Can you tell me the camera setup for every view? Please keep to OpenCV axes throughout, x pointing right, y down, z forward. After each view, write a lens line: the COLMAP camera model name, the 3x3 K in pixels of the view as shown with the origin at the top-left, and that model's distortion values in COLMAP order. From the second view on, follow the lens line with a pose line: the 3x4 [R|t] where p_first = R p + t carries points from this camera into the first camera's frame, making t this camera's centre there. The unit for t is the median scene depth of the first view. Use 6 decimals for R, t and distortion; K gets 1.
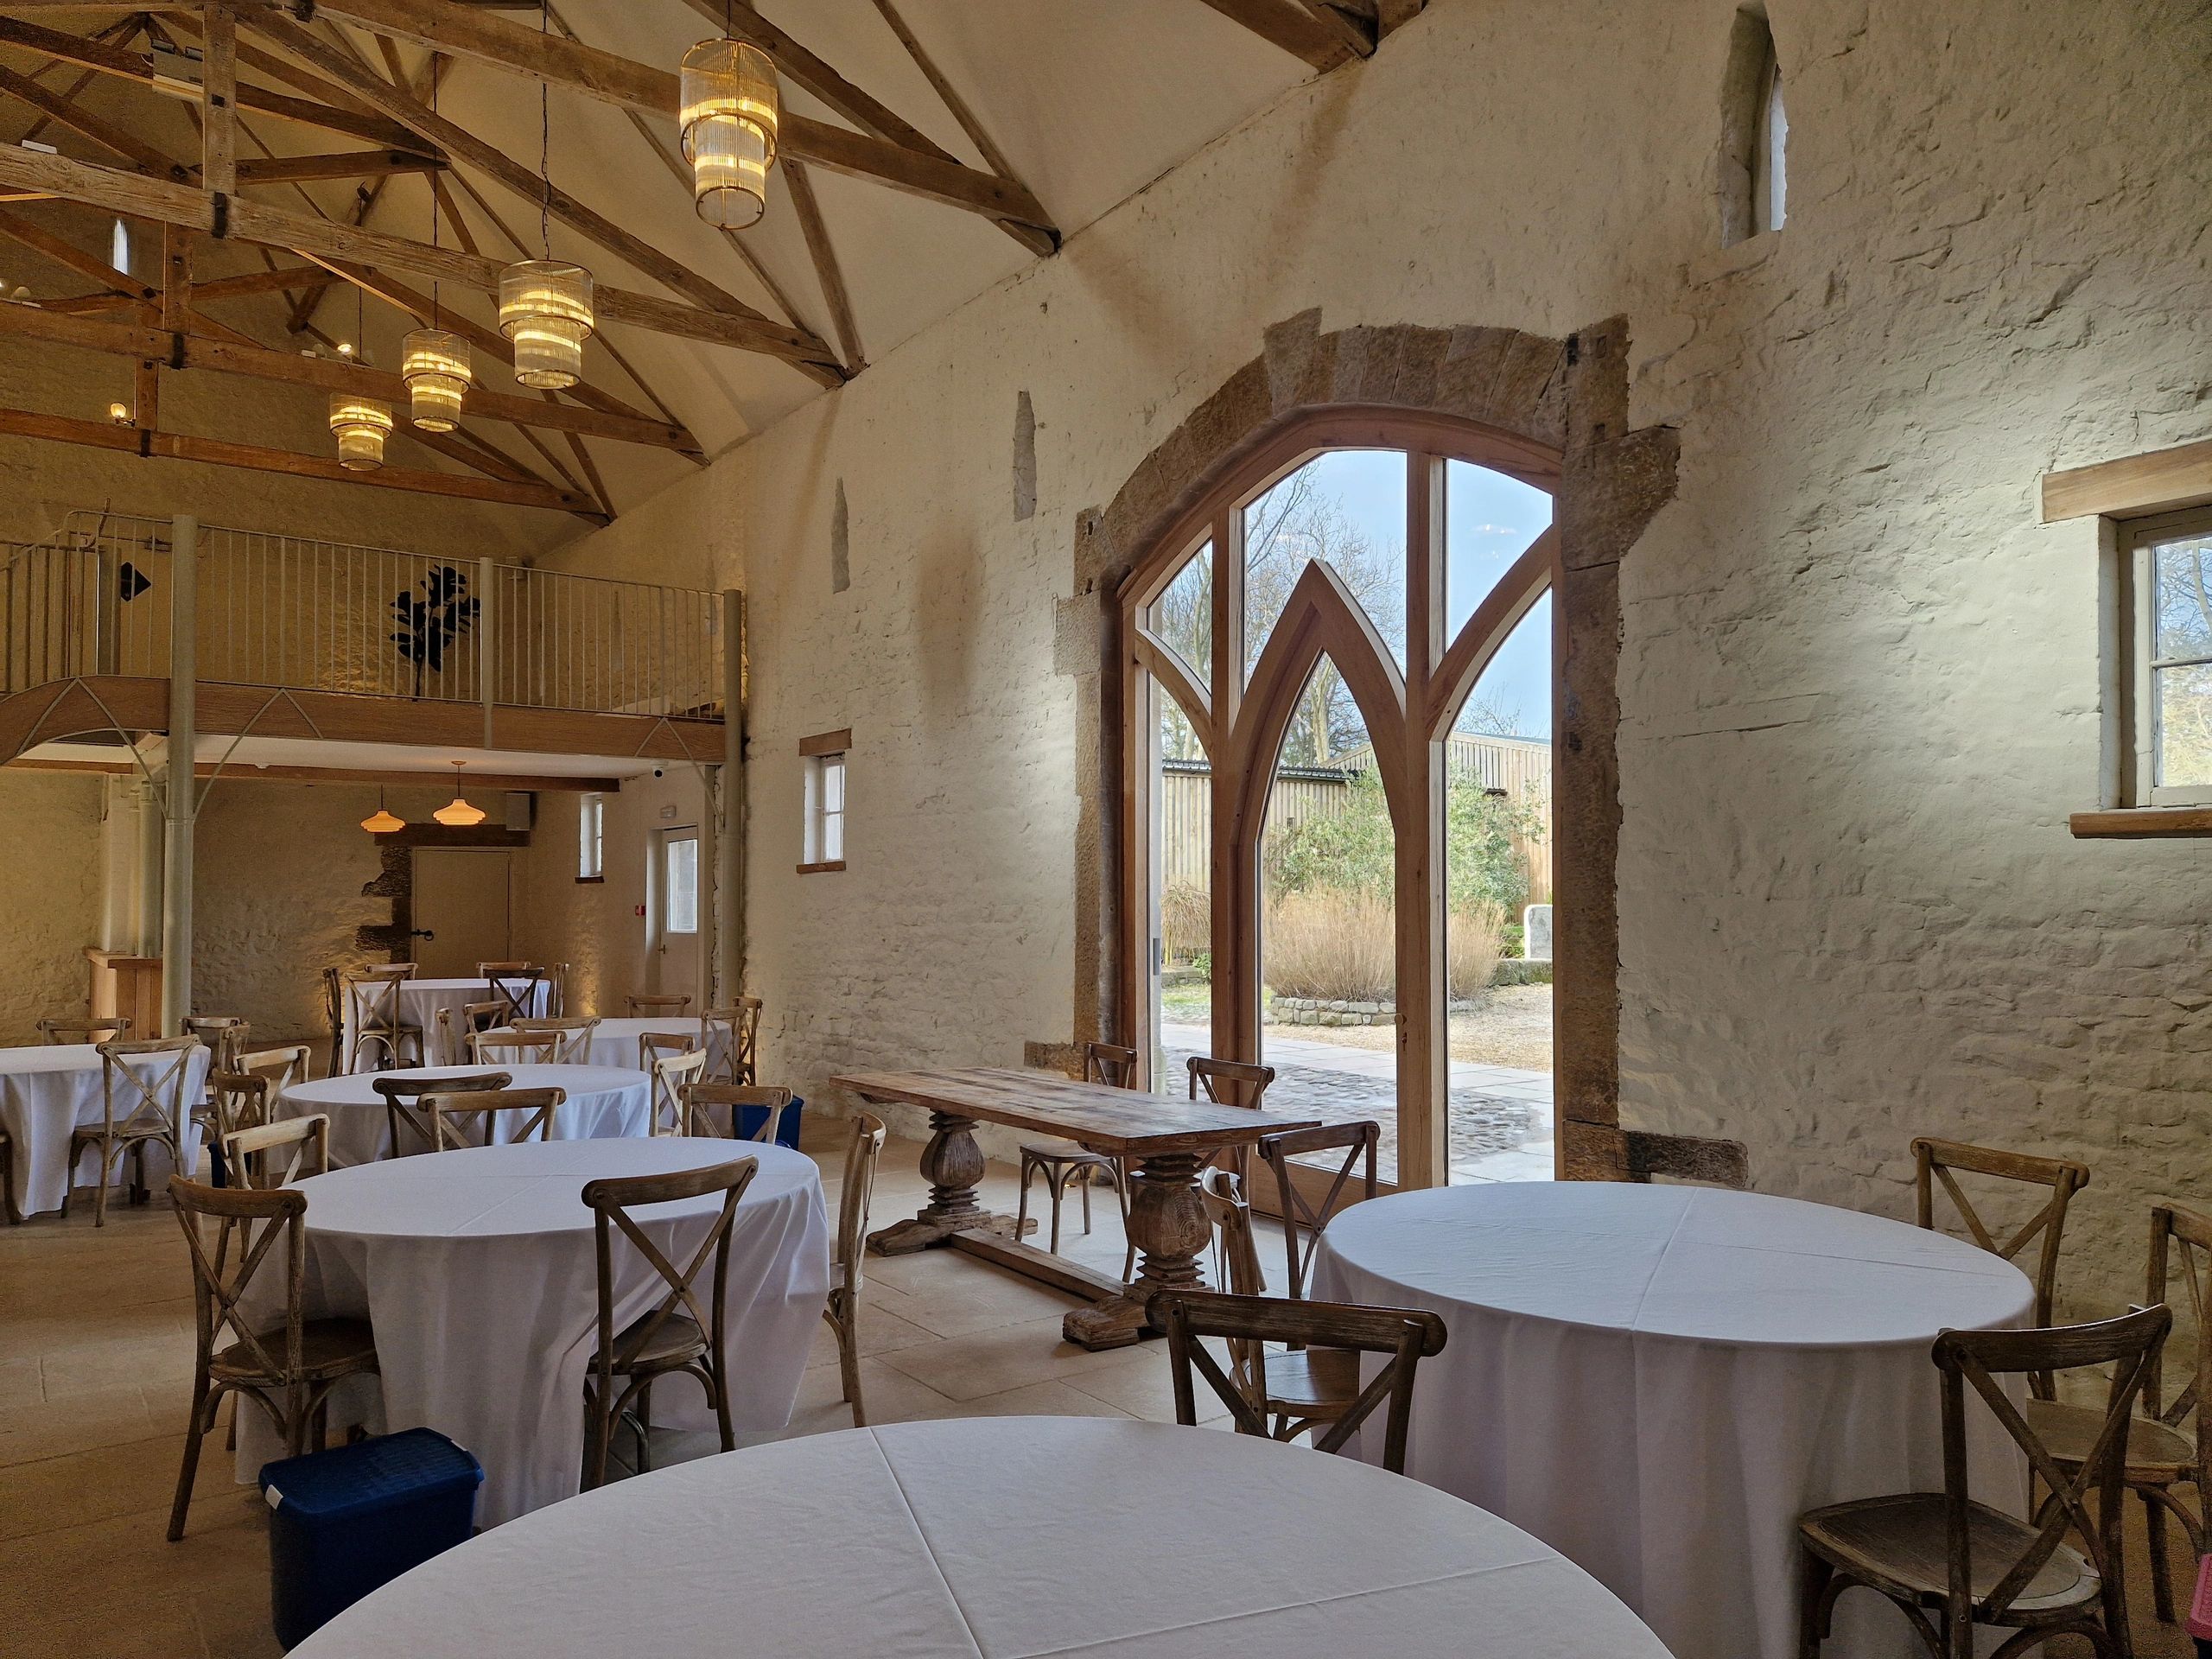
lens RADIAL K [[1488.3, 0, 1163.5], [0, 1488.3, 864.1], [0, 0, 1]] dist [0.031318, -0.023170]
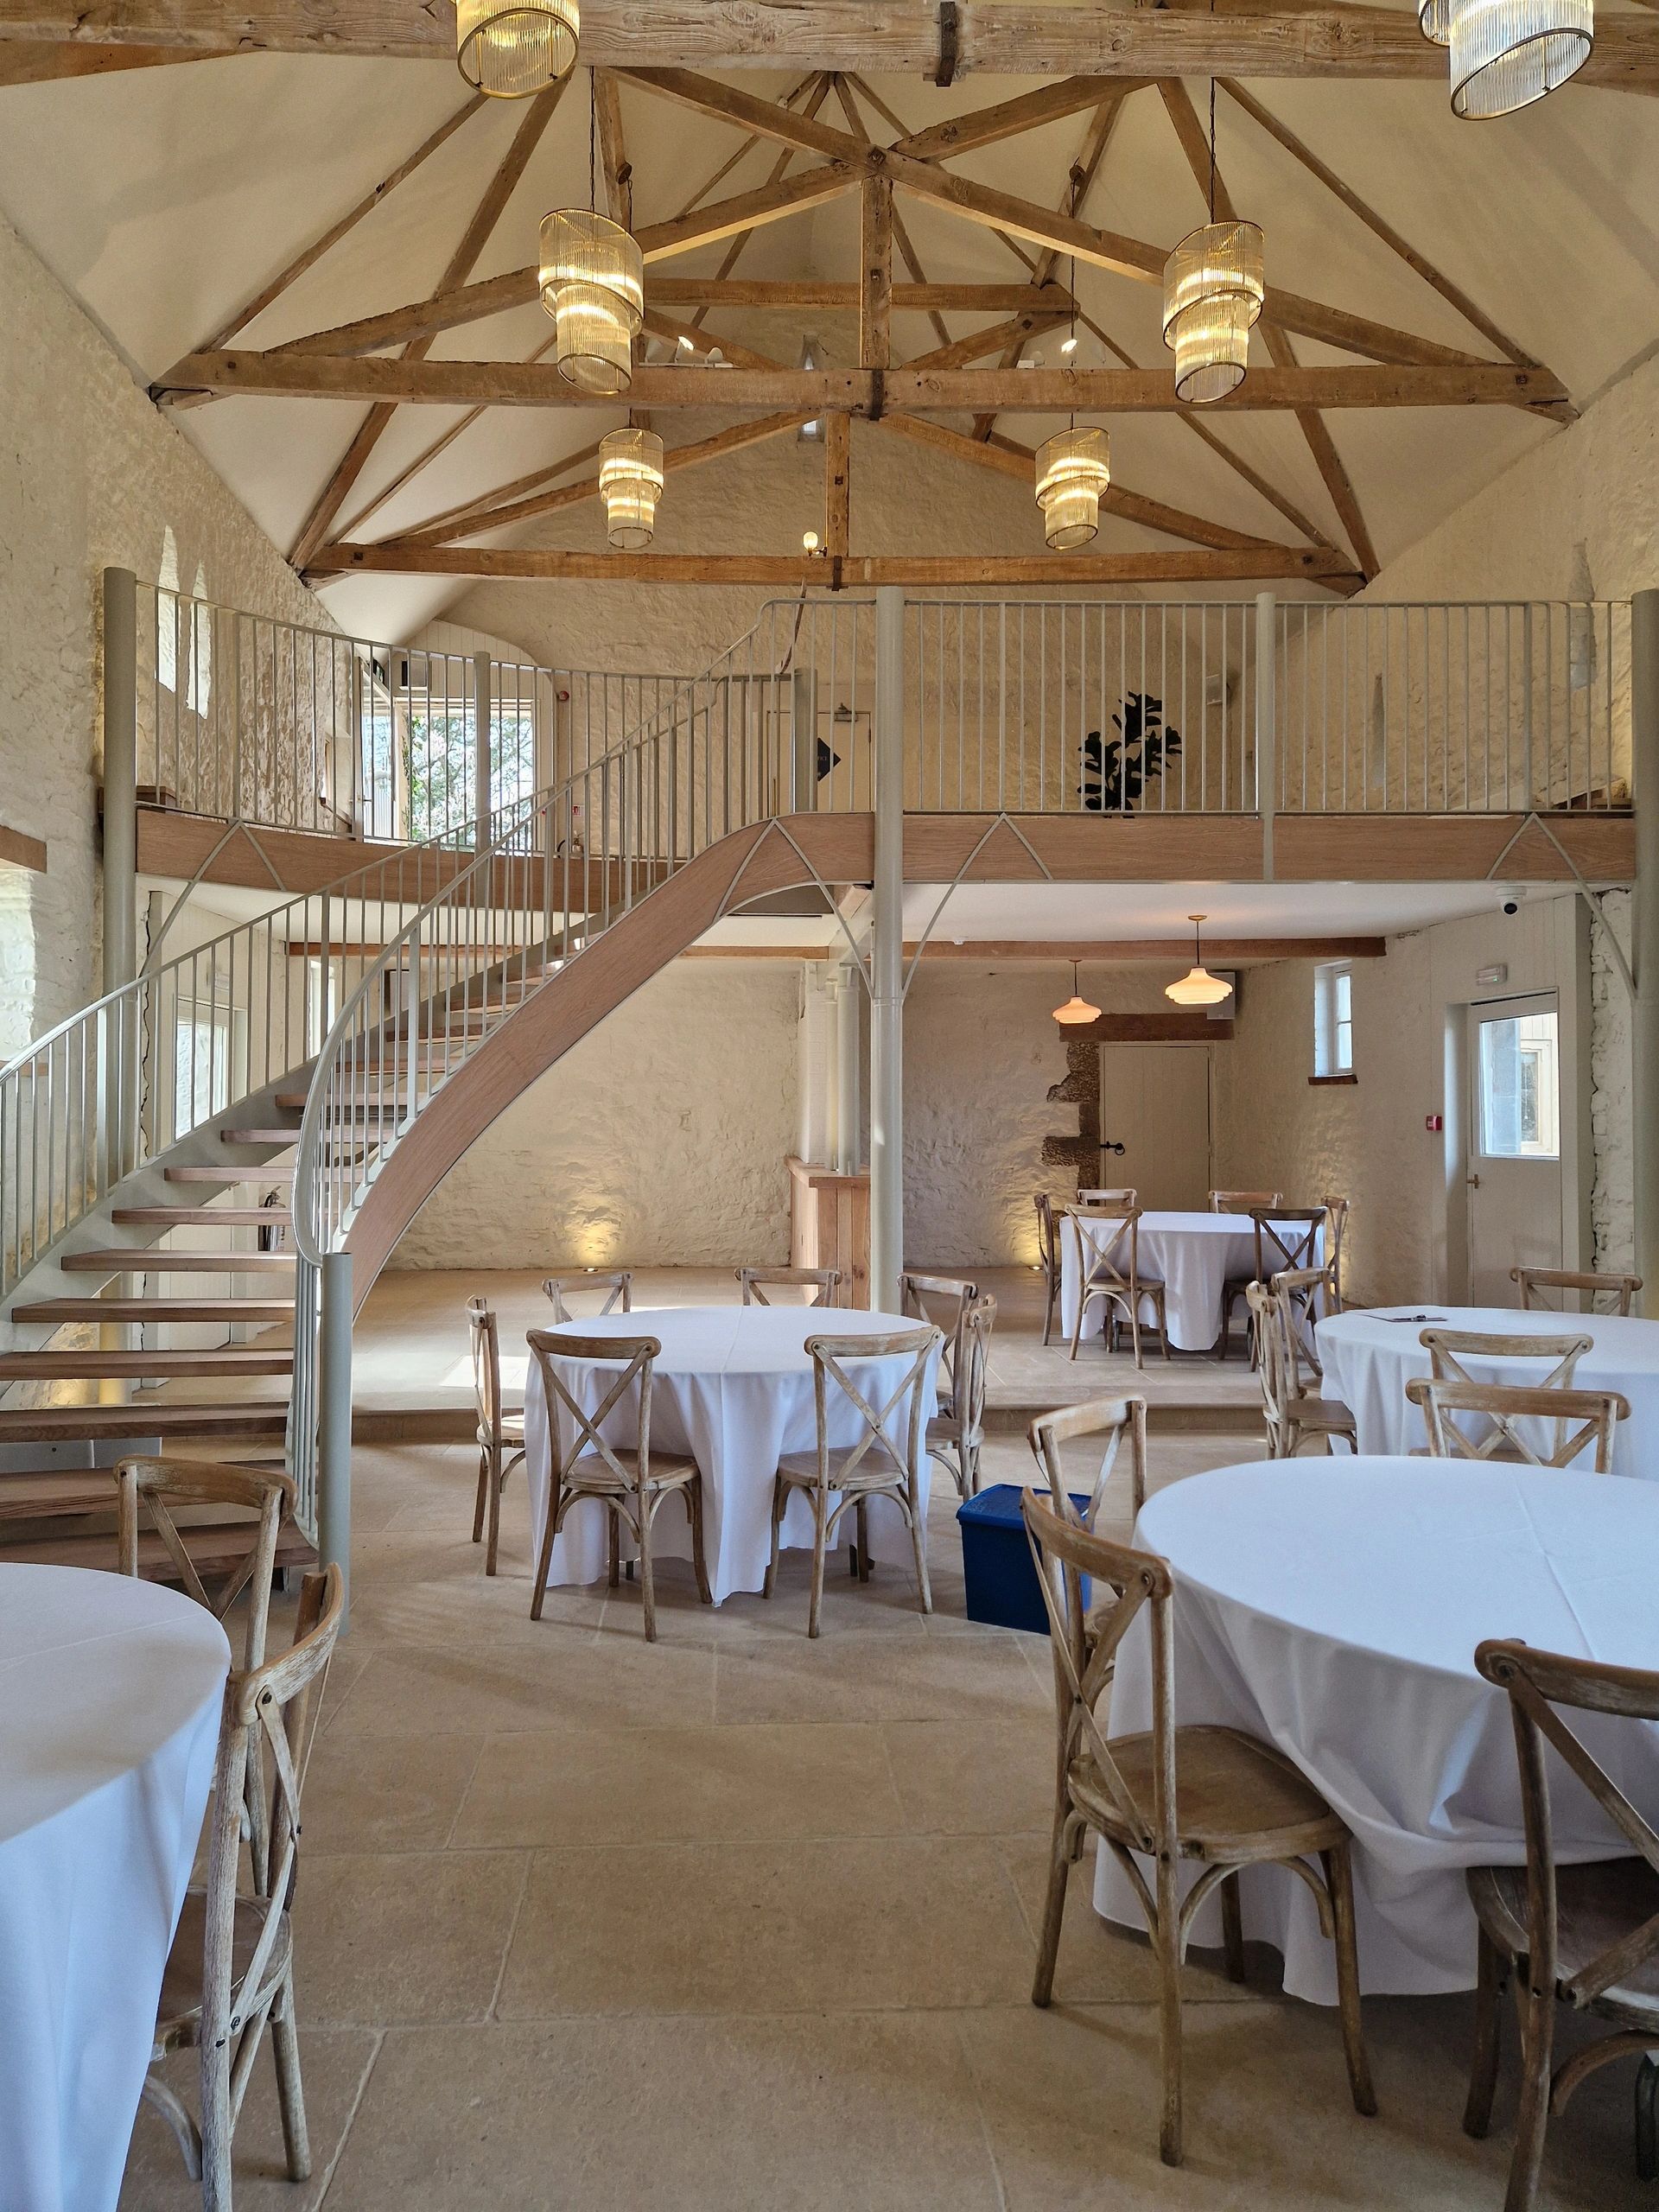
lens RADIAL K [[1488.3, 0, 827.7], [0, 1488.3, 1098.5], [0, 0, 1]] dist [0.031318, -0.023170]
pose [[0.829228, 0.000323, -0.558910, -0.214556], [0.010123, 0.999827, 0.015597, 0.006835], [0.558819, -0.018591, 0.829082, 0.297513]]
